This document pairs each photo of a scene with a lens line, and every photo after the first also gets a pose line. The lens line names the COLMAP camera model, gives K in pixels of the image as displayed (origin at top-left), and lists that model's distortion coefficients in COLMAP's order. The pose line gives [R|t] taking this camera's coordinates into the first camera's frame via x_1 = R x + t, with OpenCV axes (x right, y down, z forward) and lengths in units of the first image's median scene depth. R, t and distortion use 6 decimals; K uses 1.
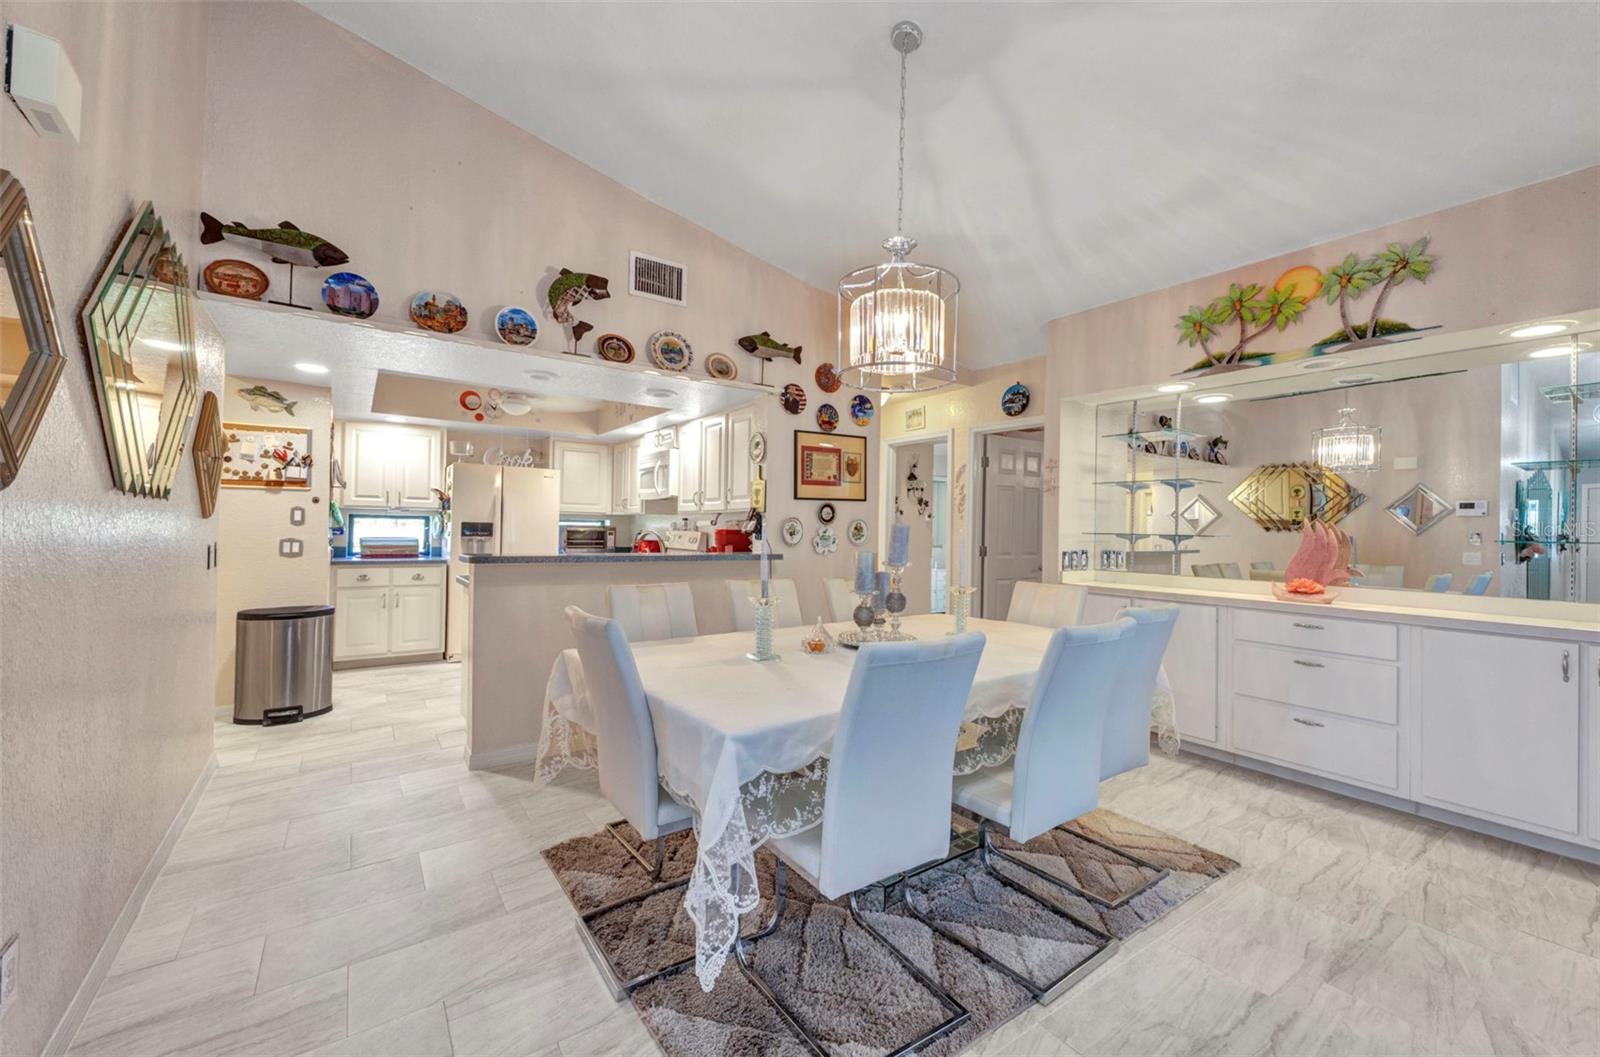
lens RADIAL K [[654.9, 0, 801.4], [0, 654.9, 519.9], [0, 0, 1]] dist [0.003536, 0.000297]
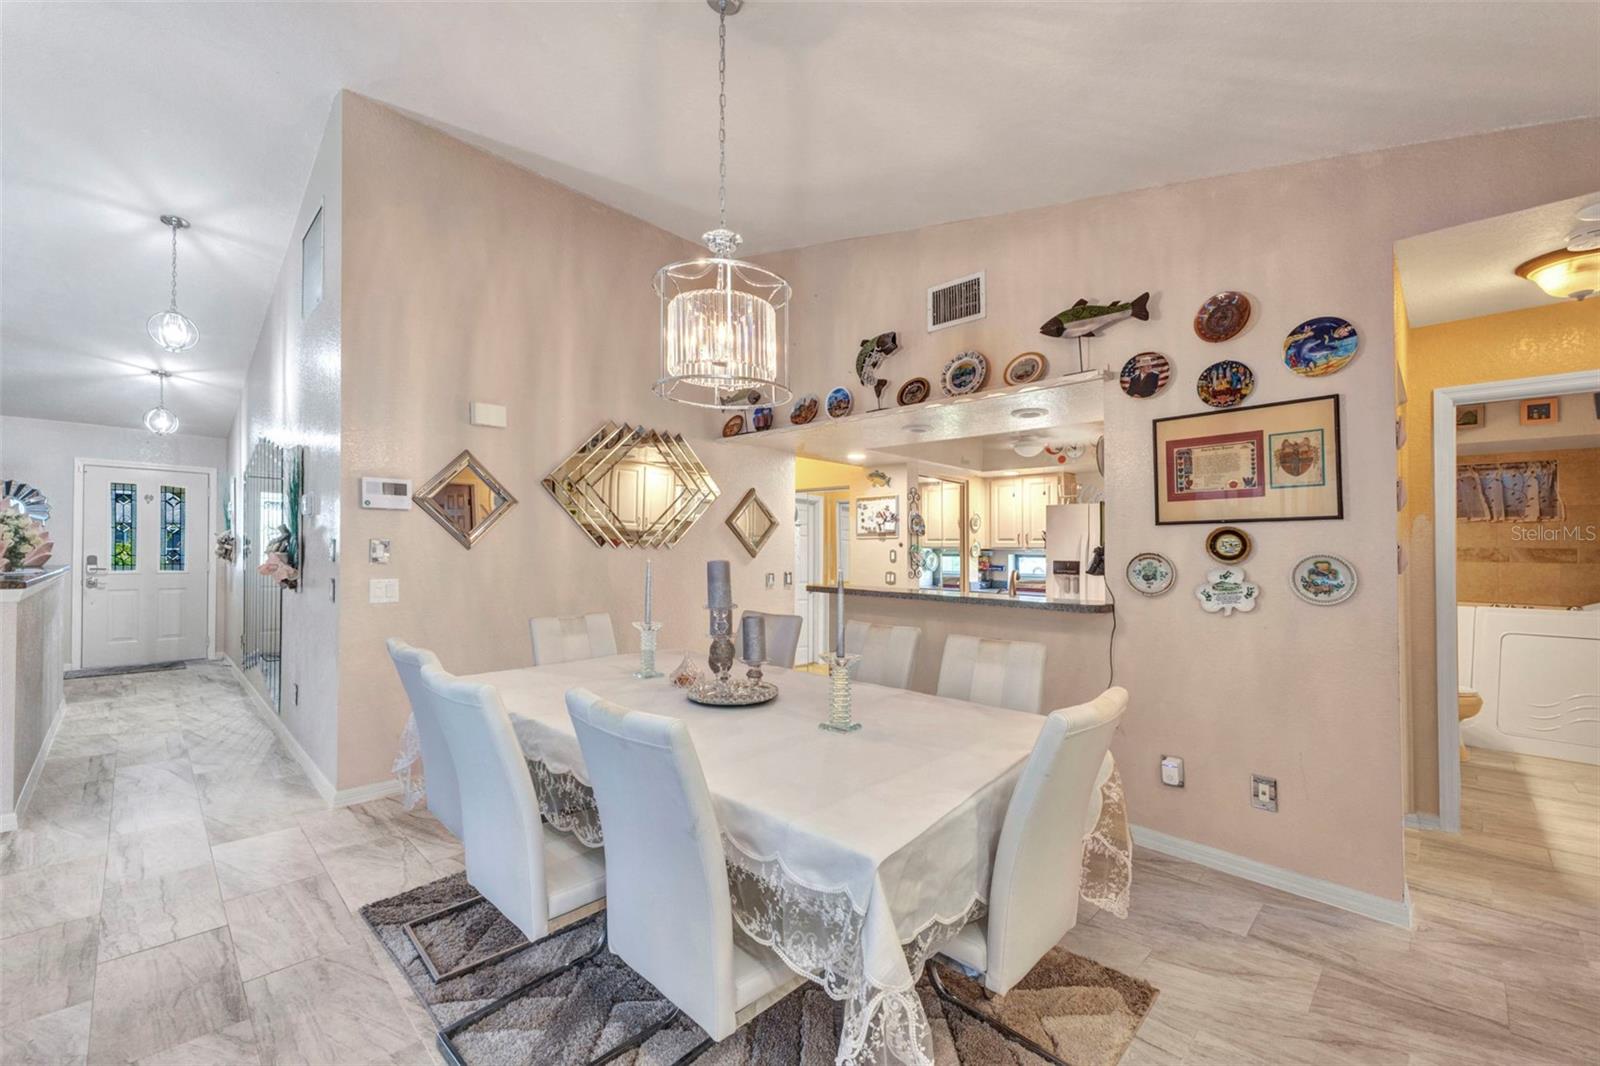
lens RADIAL K [[645.8, 0, 805.5], [0, 645.8, 548.2], [0, 0, 1]] dist [0.007703, -0.003478]
pose [[0.183150, -0.019686, -0.982888, 0.572159], [0.004276, 0.999806, -0.019228, 0.002485], [0.983076, -0.000681, 0.183199, 0.545261]]
